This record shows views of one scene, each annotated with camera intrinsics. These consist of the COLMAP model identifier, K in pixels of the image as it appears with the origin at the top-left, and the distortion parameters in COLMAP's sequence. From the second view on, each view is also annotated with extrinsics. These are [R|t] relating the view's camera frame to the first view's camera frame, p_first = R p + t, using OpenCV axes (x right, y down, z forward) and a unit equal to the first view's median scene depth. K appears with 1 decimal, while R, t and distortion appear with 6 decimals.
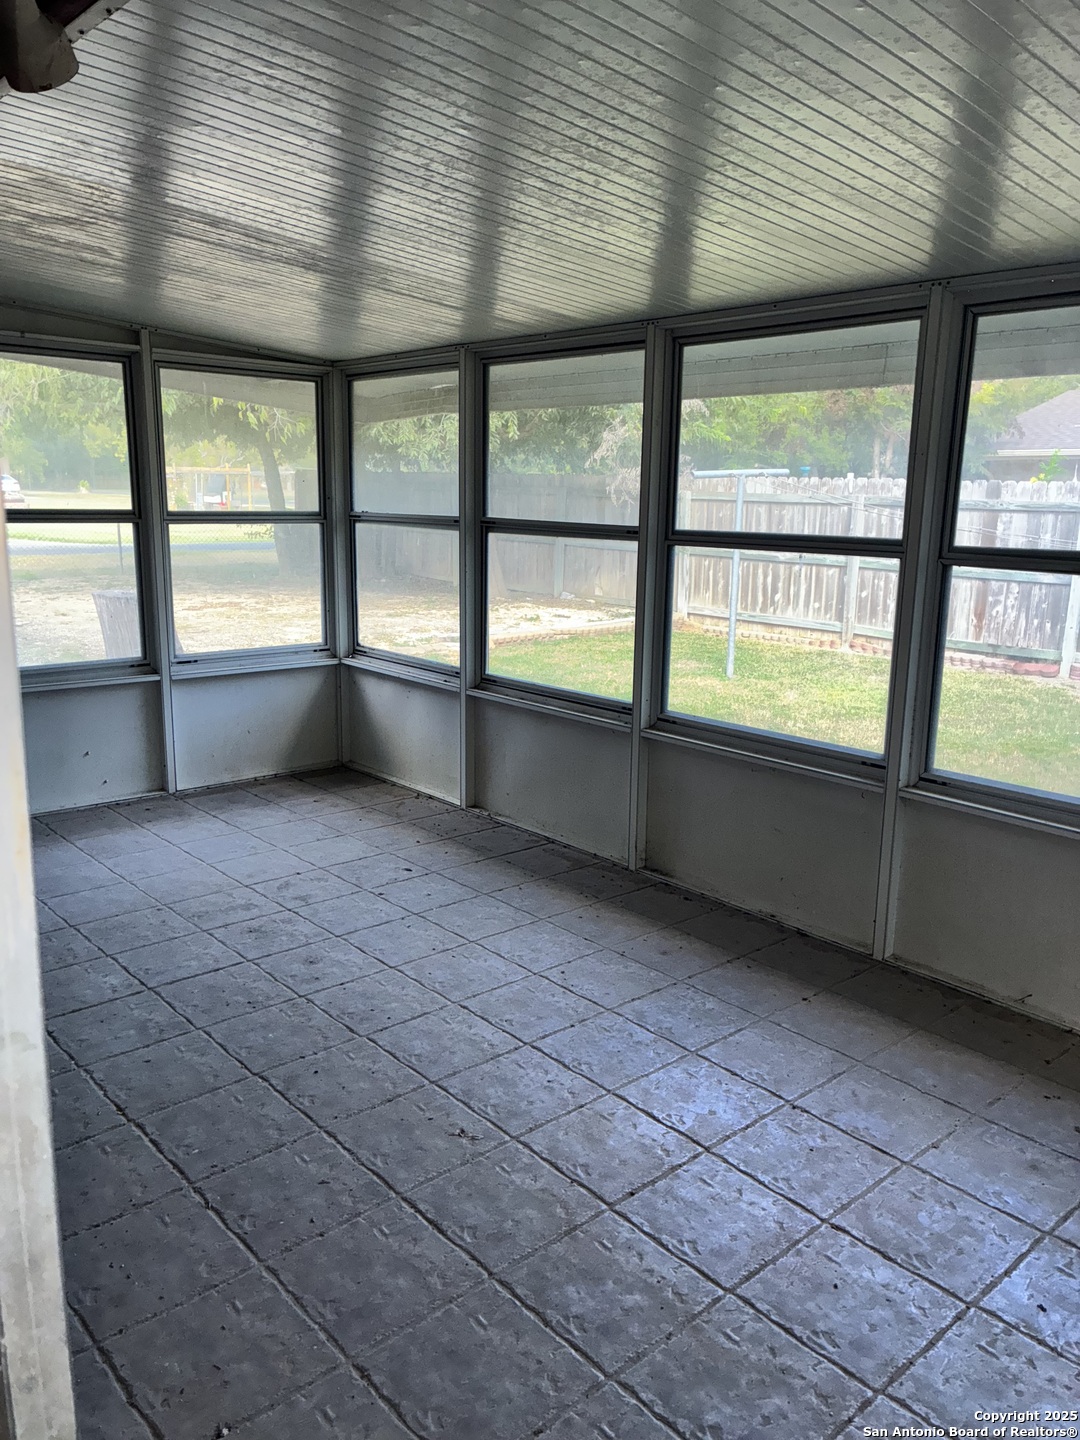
lens RADIAL K [[1102.3, 0, 539.3], [0, 1102.3, 720.2], [0, 0, 1]] dist [0.037224, -0.028860]
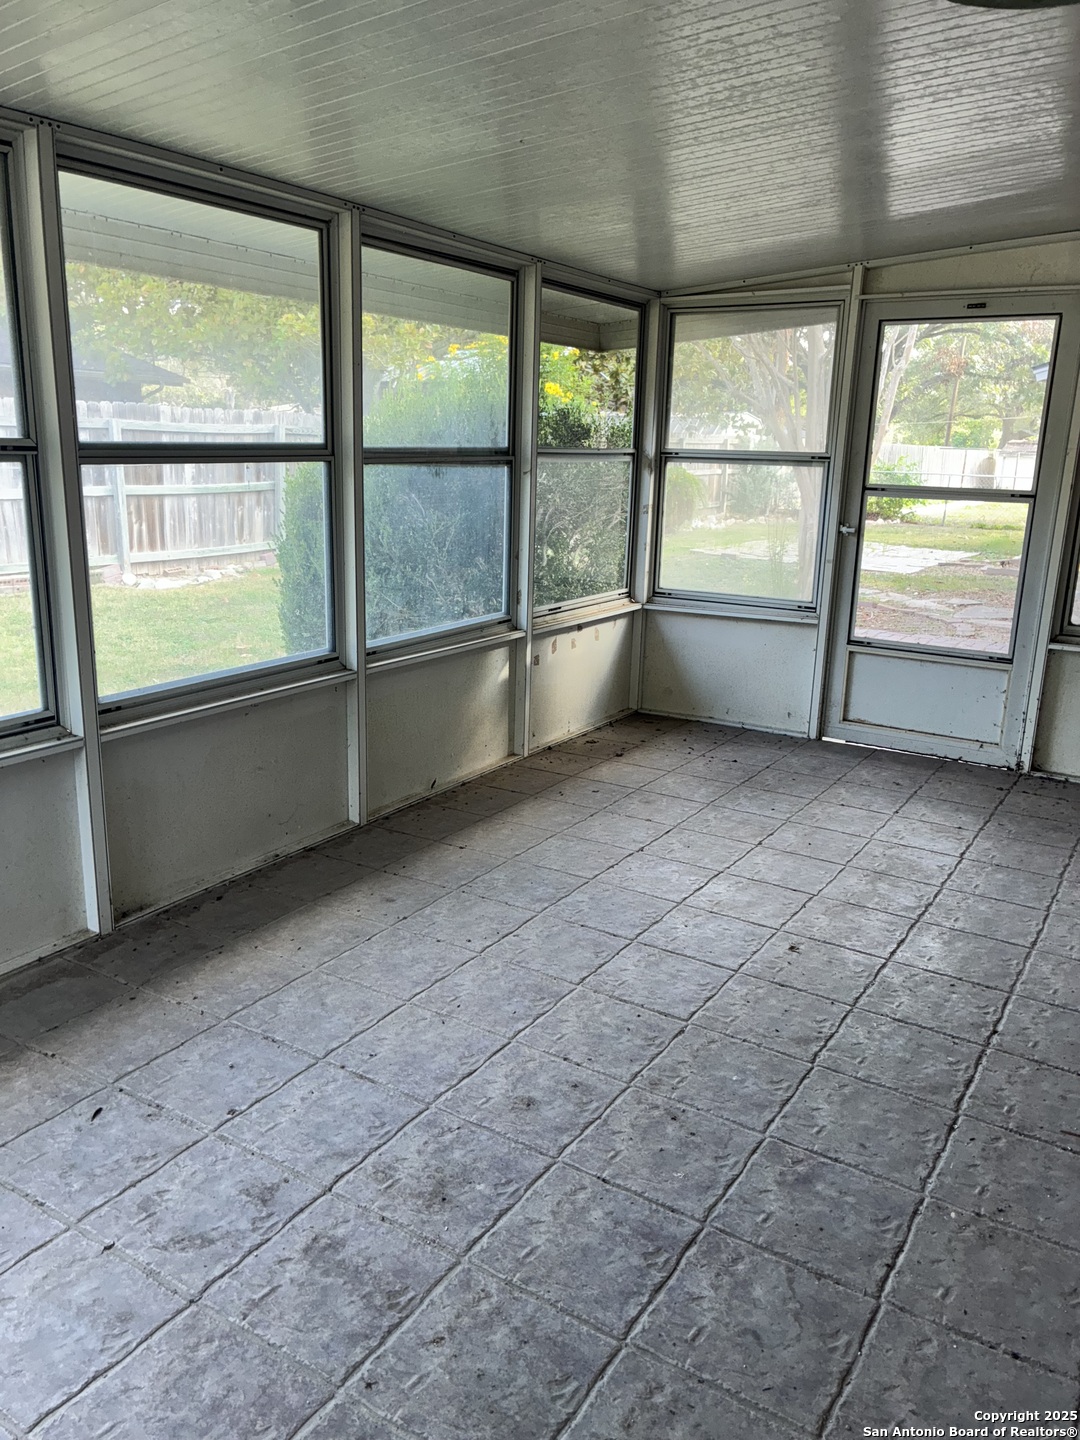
lens RADIAL K [[1102.3, 0, 537.6], [0, 1102.3, 715.6], [0, 0, 1]] dist [0.037224, -0.028860]
pose [[-0.273433, -0.263230, 0.925173, -0.753993], [0.170800, 0.933255, 0.316010, -0.211612], [-0.946606, 0.244426, -0.210223, 1.053602]]
